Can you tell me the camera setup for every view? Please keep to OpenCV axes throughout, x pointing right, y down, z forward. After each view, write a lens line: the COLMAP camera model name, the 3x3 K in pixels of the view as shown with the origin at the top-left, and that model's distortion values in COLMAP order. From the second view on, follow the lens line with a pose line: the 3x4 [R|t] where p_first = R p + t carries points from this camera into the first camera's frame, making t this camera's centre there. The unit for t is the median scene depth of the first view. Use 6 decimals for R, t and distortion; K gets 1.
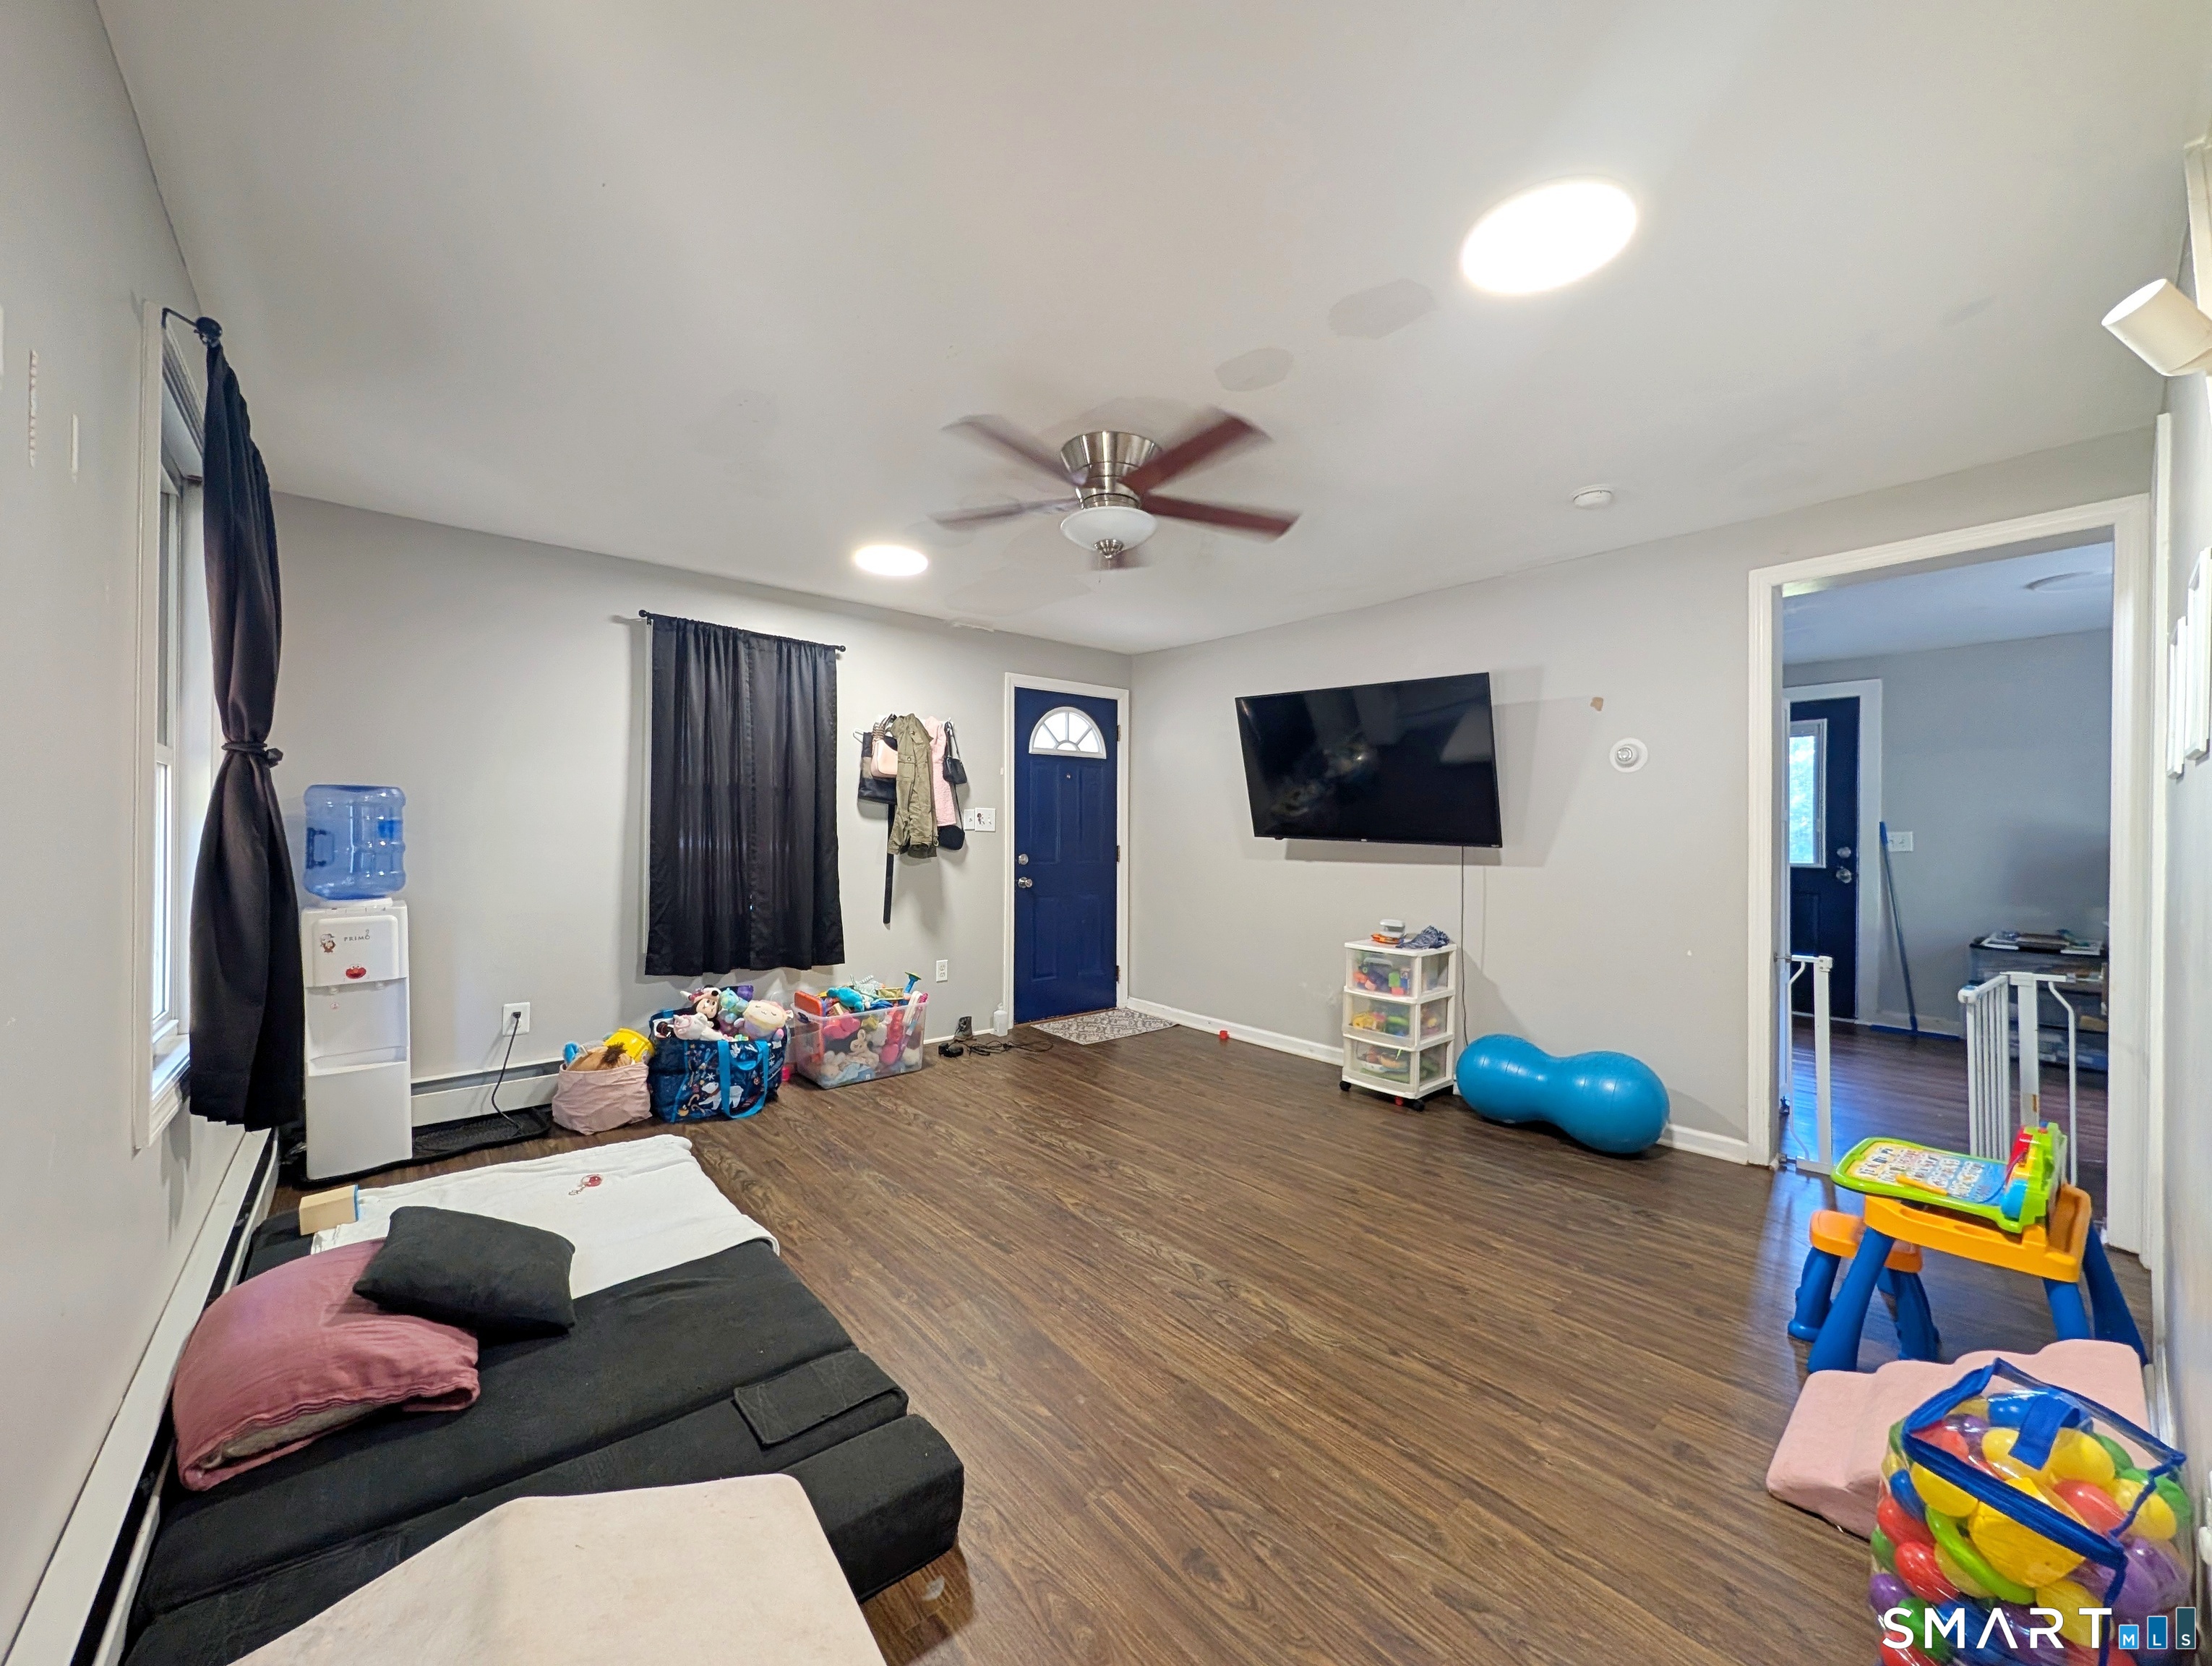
lens RADIAL K [[851.2, 0, 1108.6], [0, 851.2, 834.9], [0, 0, 1]] dist [0.001866, 0.000017]
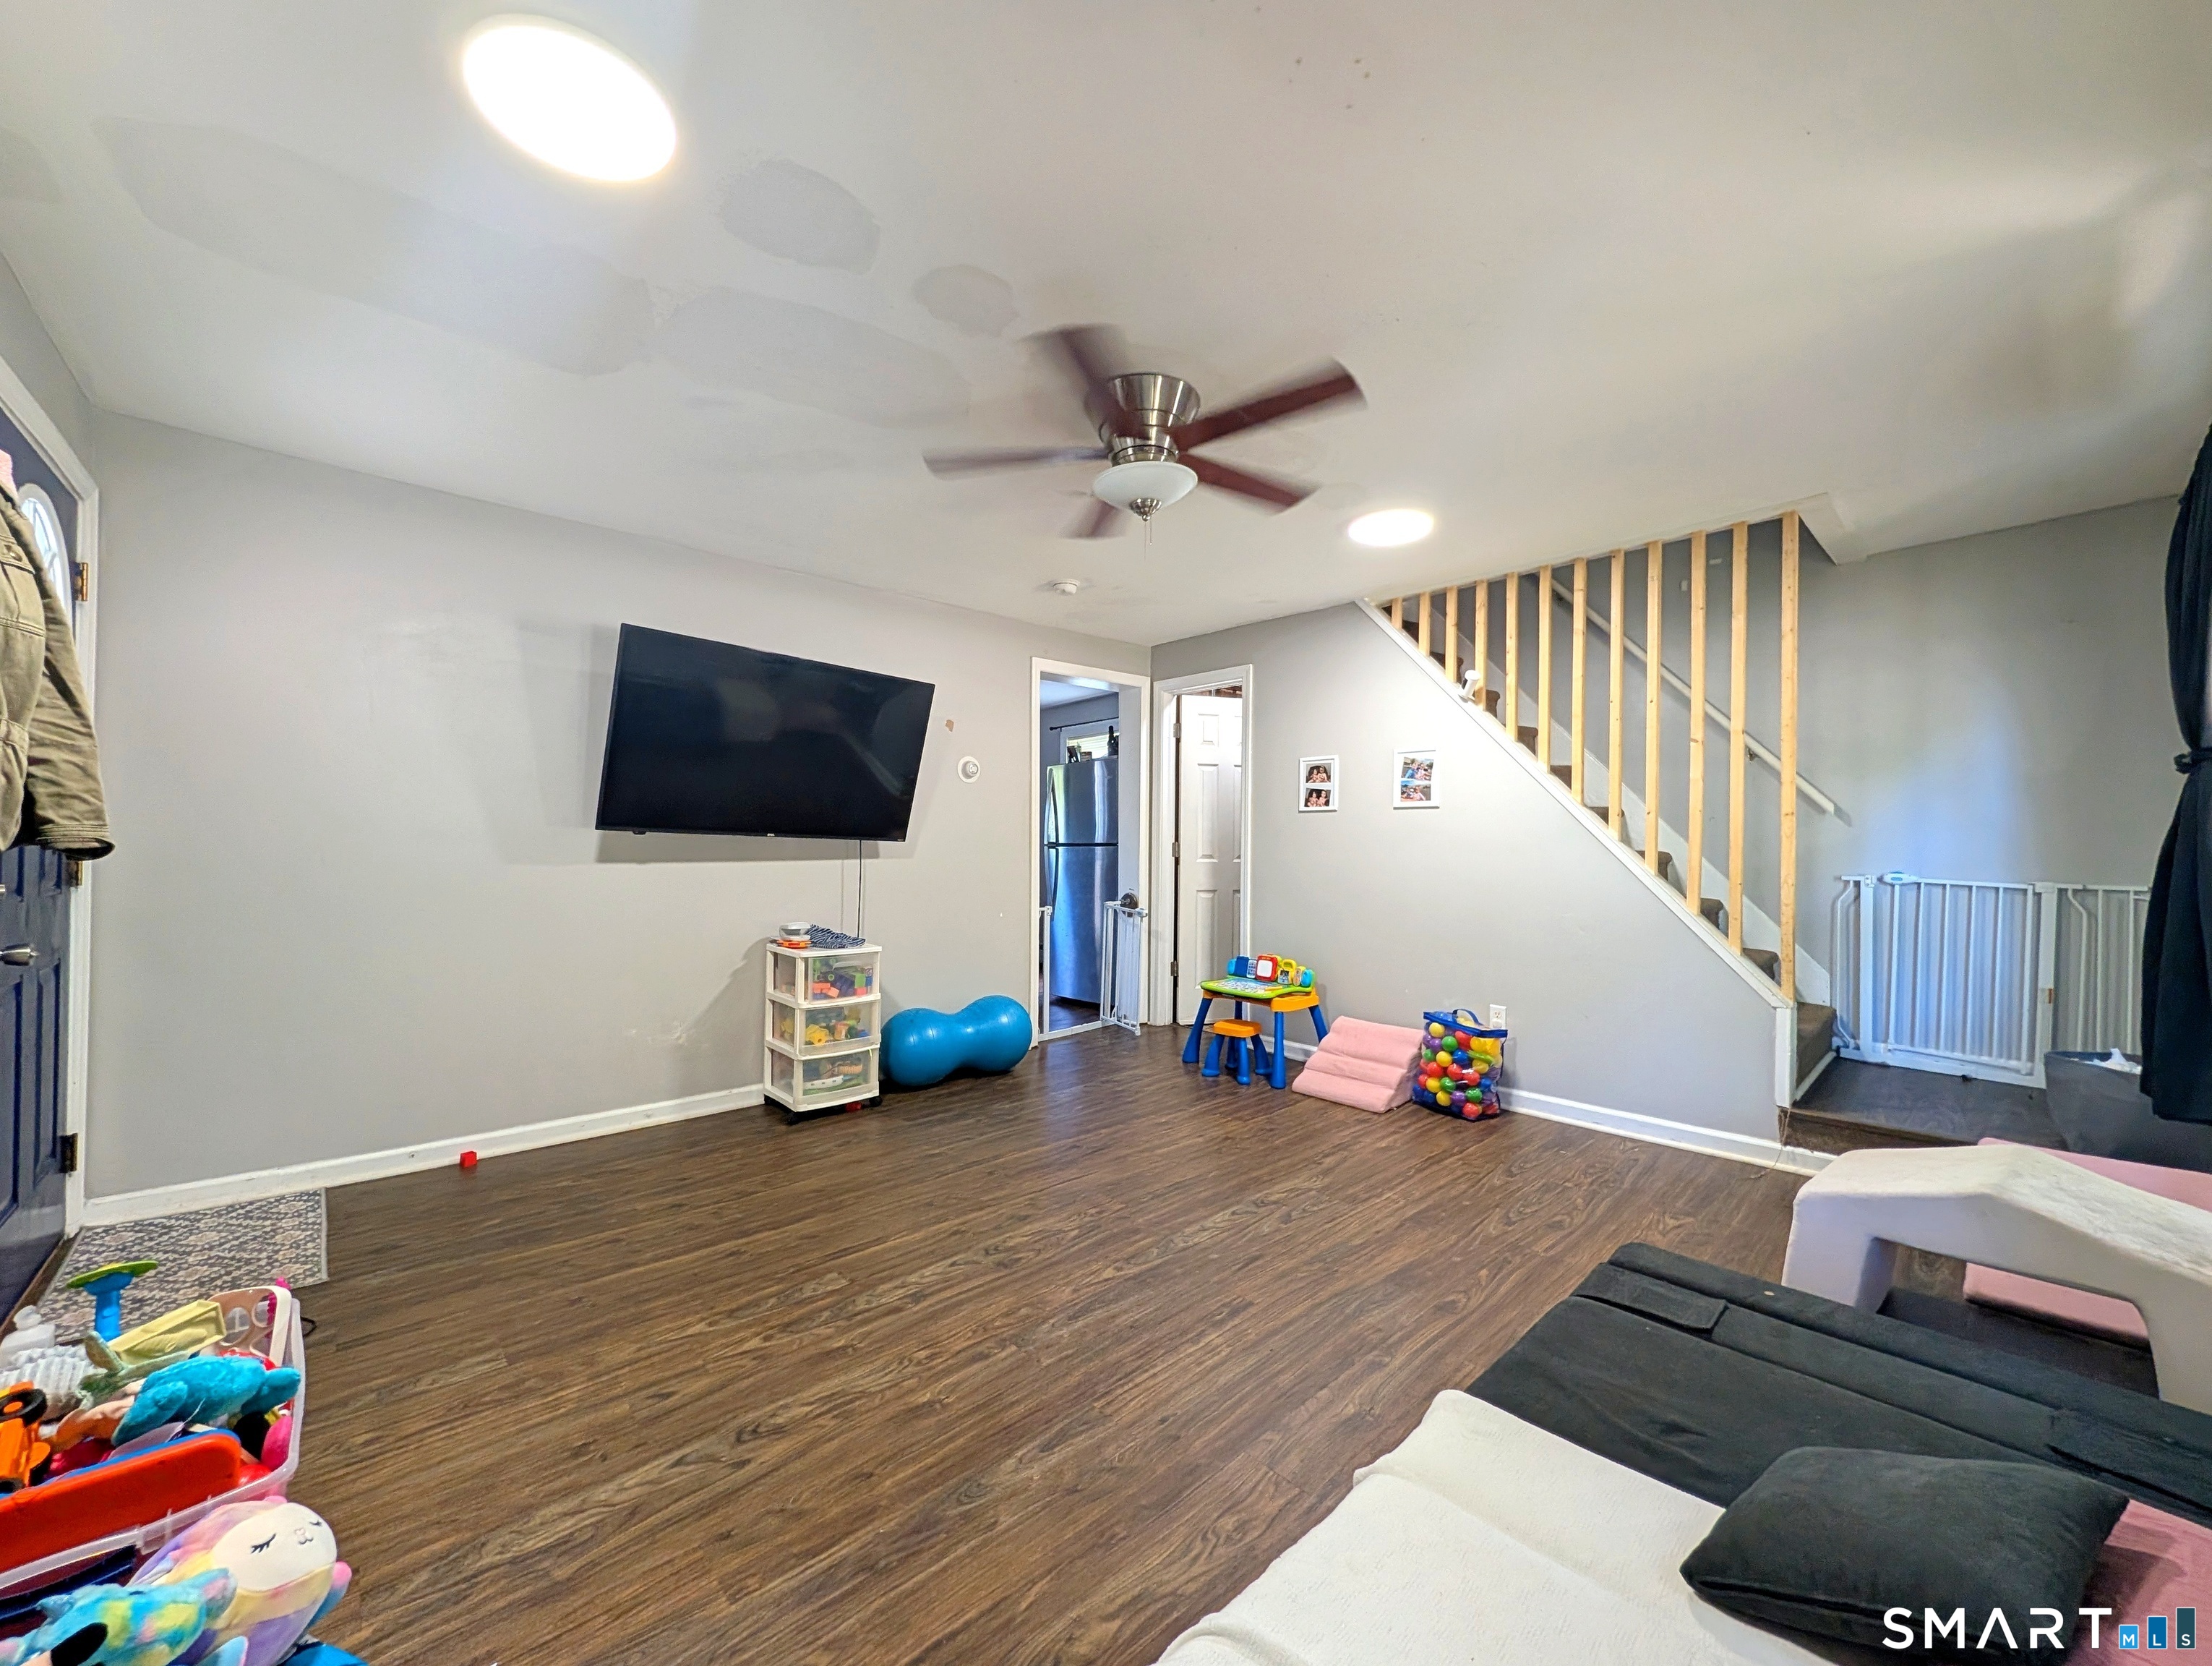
lens RADIAL K [[851.2, 0, 1111.7], [0, 851.2, 837.4], [0, 0, 1]] dist [0.001866, 0.000017]
pose [[-0.031286, -0.003818, 0.999503, -0.689928], [-0.006070, 0.999975, 0.003630, 0.004769], [-0.999492, -0.005954, -0.031308, 0.817609]]
